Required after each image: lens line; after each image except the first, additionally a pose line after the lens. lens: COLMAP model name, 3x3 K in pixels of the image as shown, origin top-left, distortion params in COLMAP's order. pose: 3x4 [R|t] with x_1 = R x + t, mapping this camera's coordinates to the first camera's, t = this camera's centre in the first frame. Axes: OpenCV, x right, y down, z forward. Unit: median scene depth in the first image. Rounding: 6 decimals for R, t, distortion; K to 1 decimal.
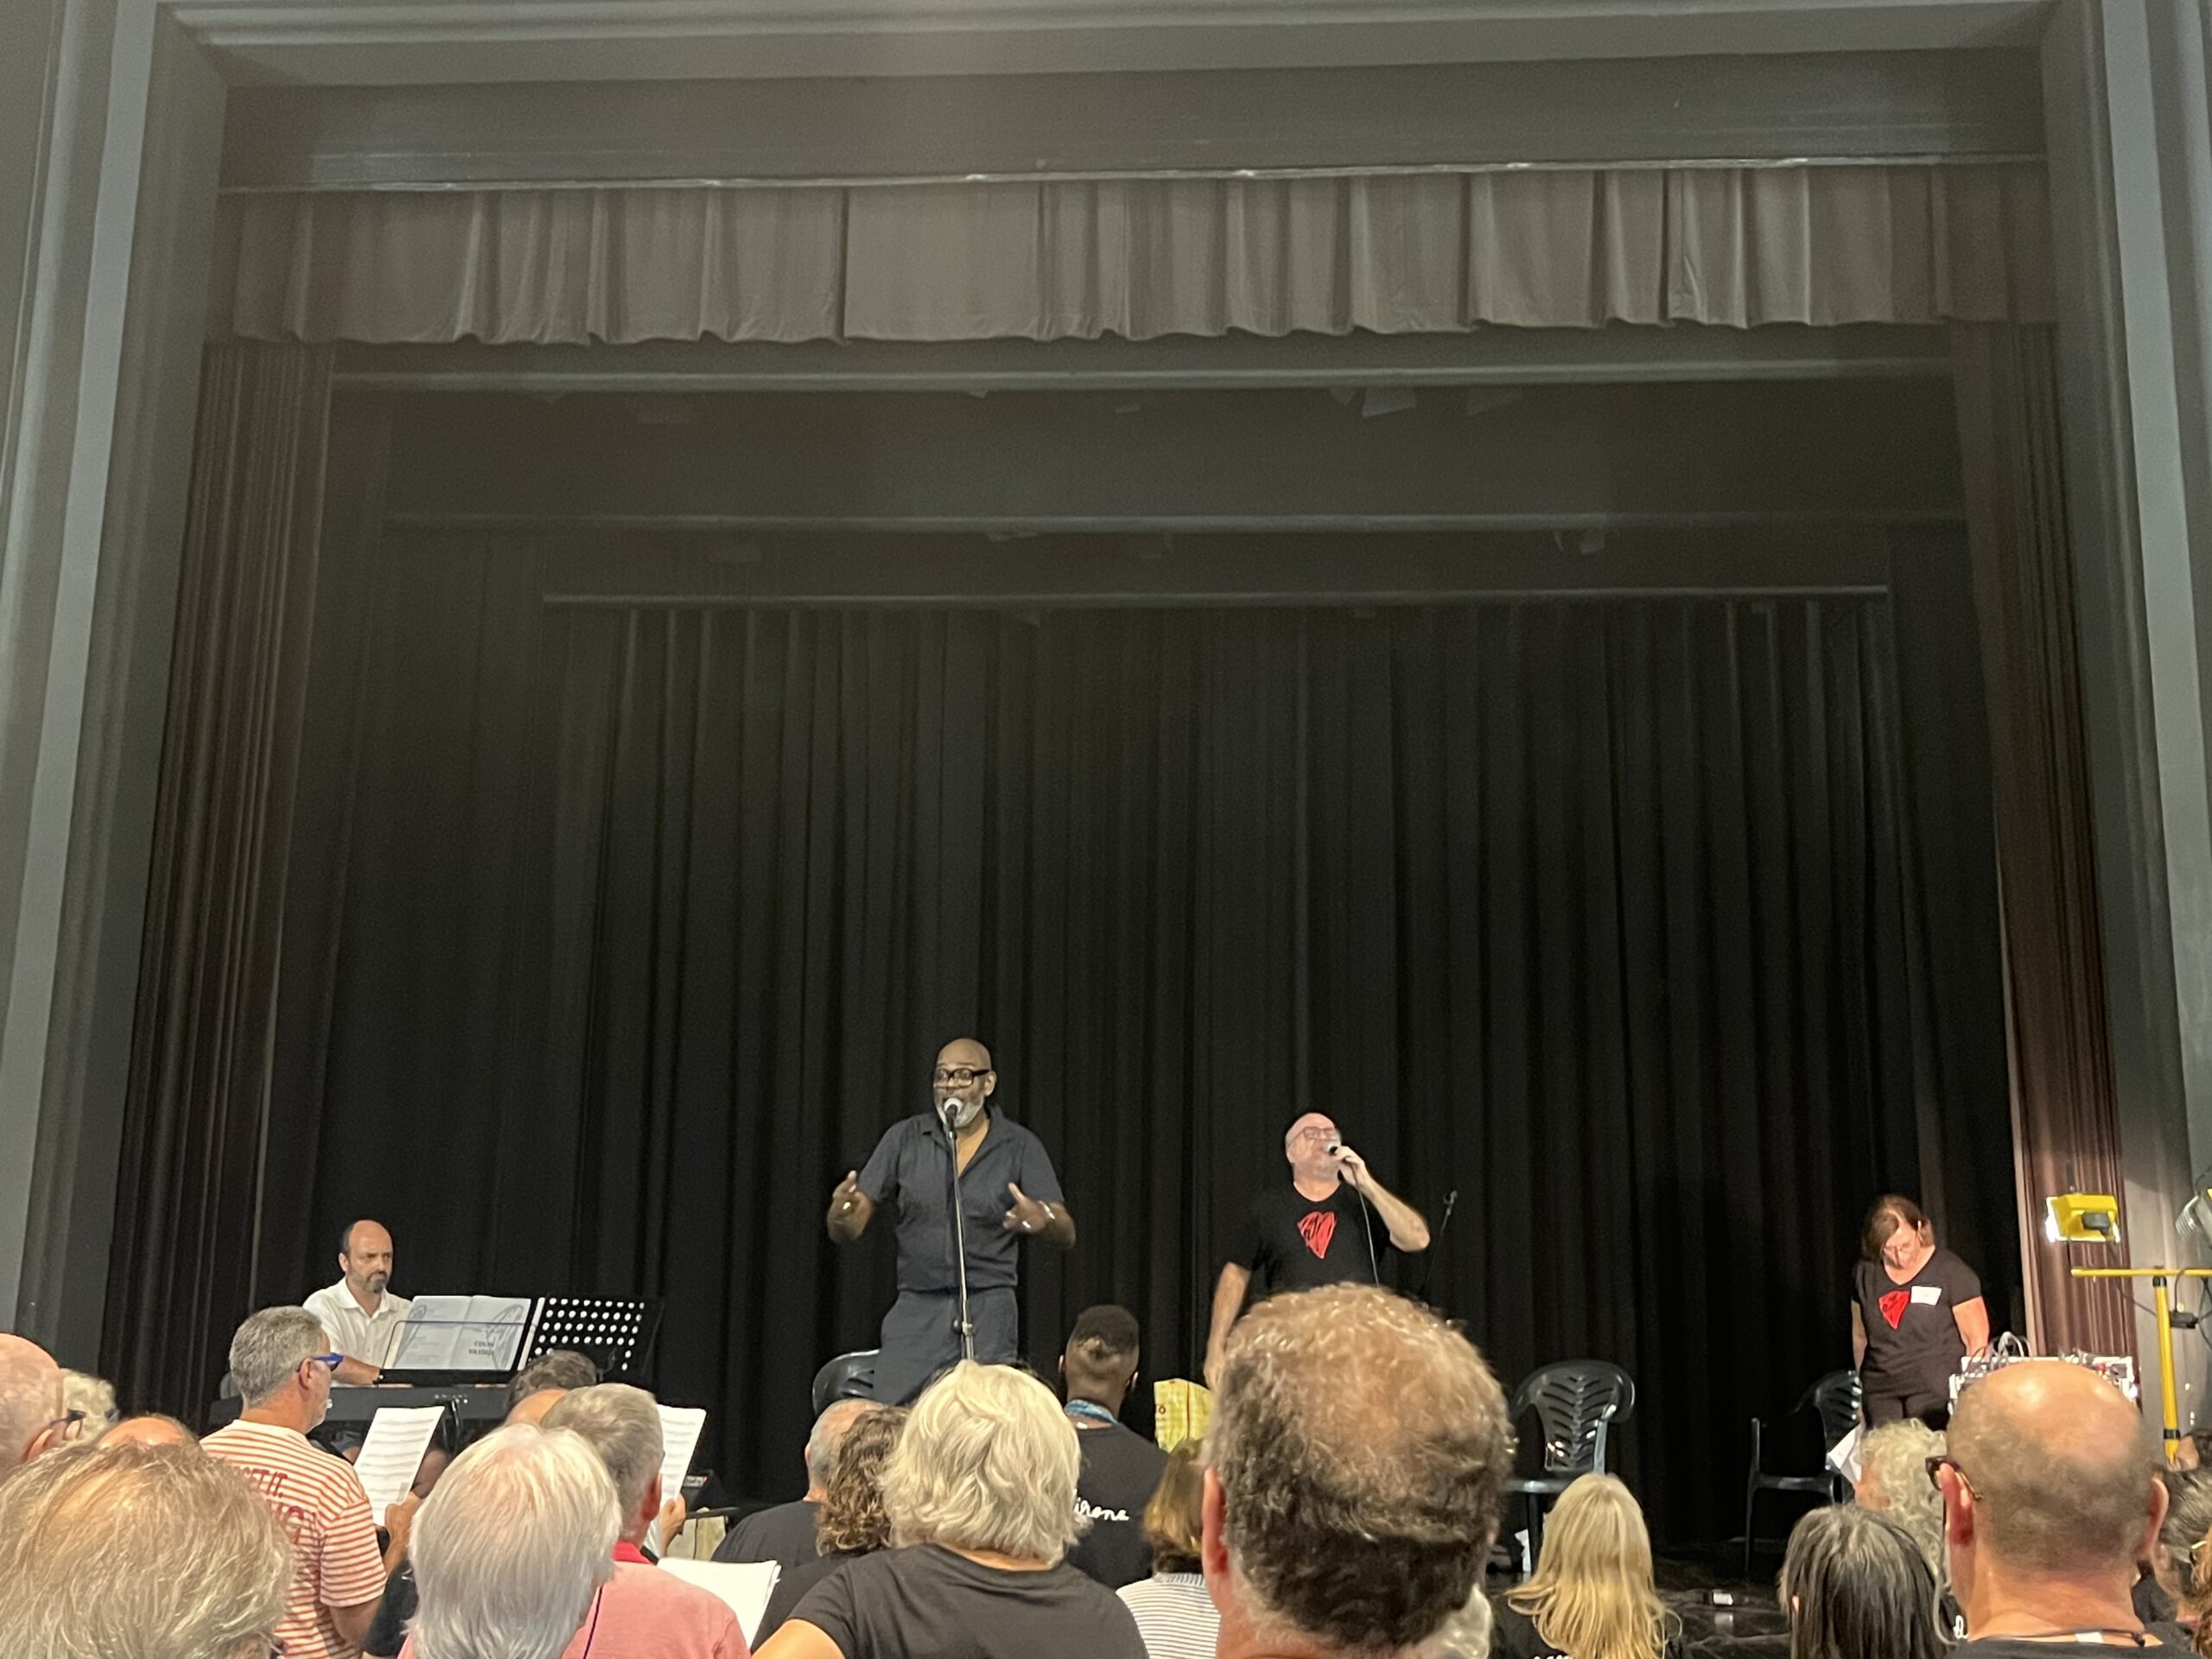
lens RADIAL K [[2456.7, 0, 1103.8], [0, 2456.7, 752.6], [0, 0, 1]] dist [-0.016250, 0.019231]
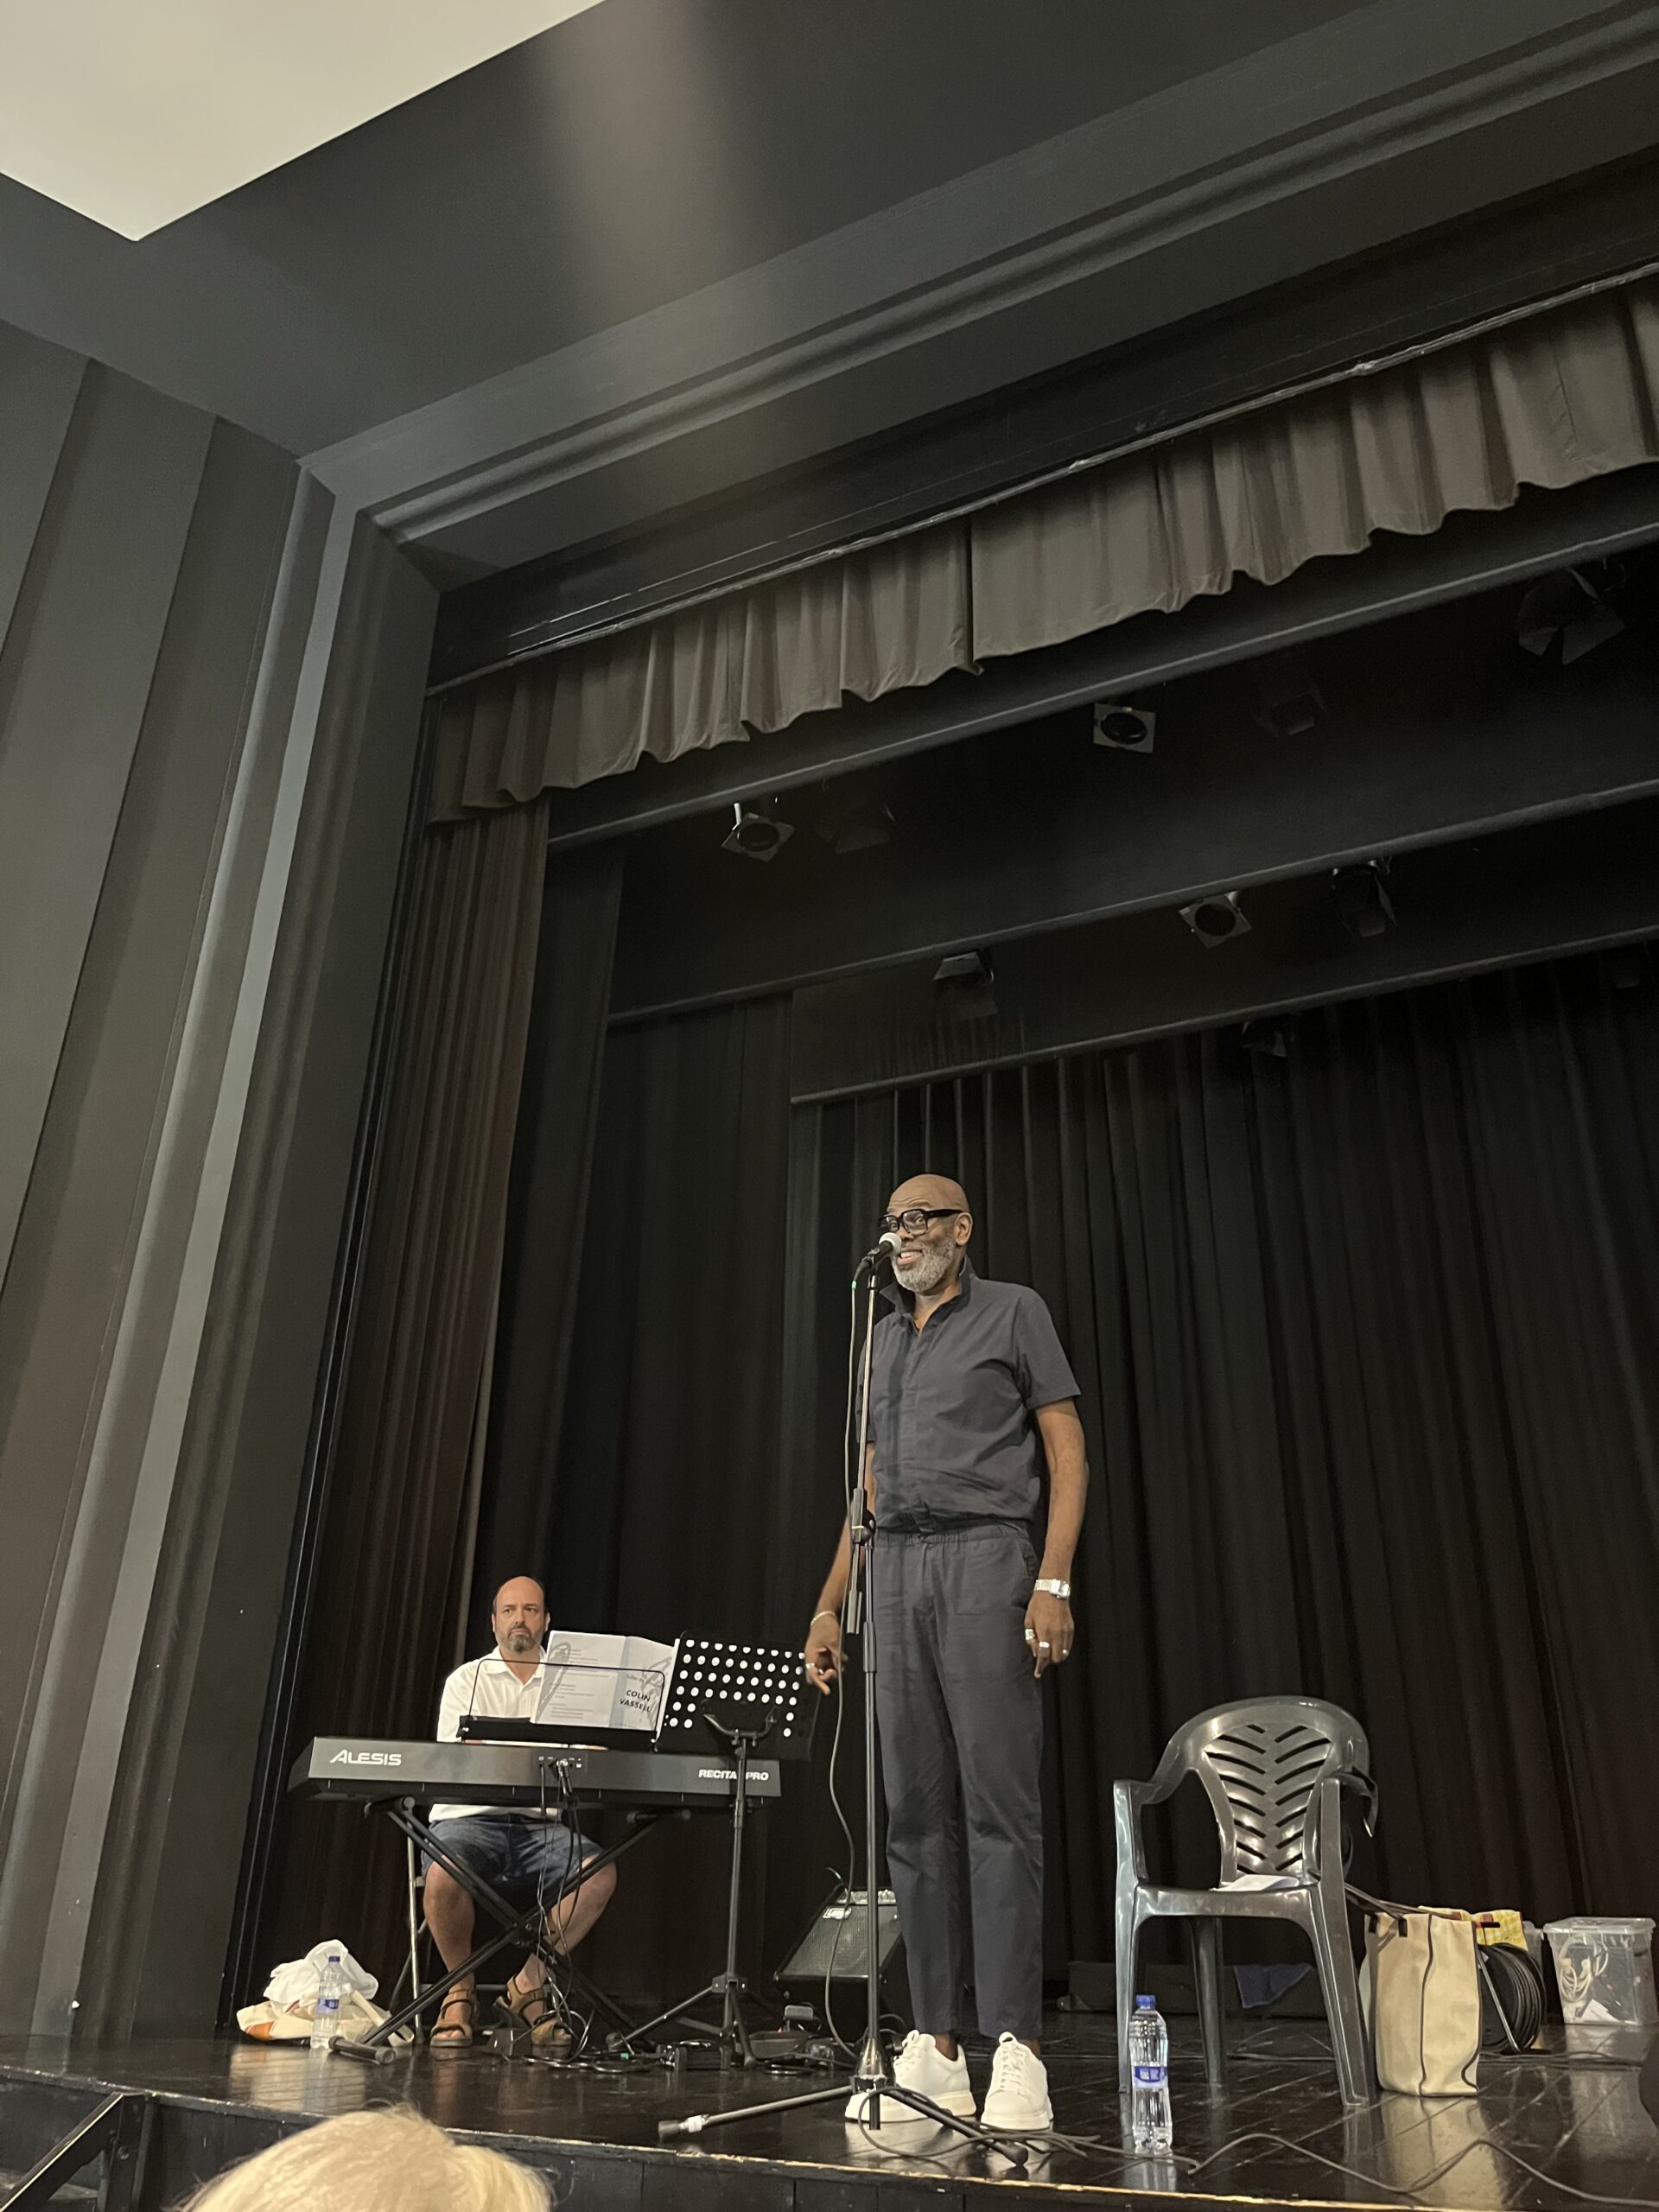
lens RADIAL K [[1680.1, 0, 829.5], [0, 1680.1, 1106.0], [0, 0, 1]] dist [0.008896, 0.007420]
pose [[0.927079, -0.158691, -0.339619, 0.042024], [0.082628, 0.970200, -0.227782, 0.154227], [0.365645, 0.183110, 0.912565, 0.389040]]
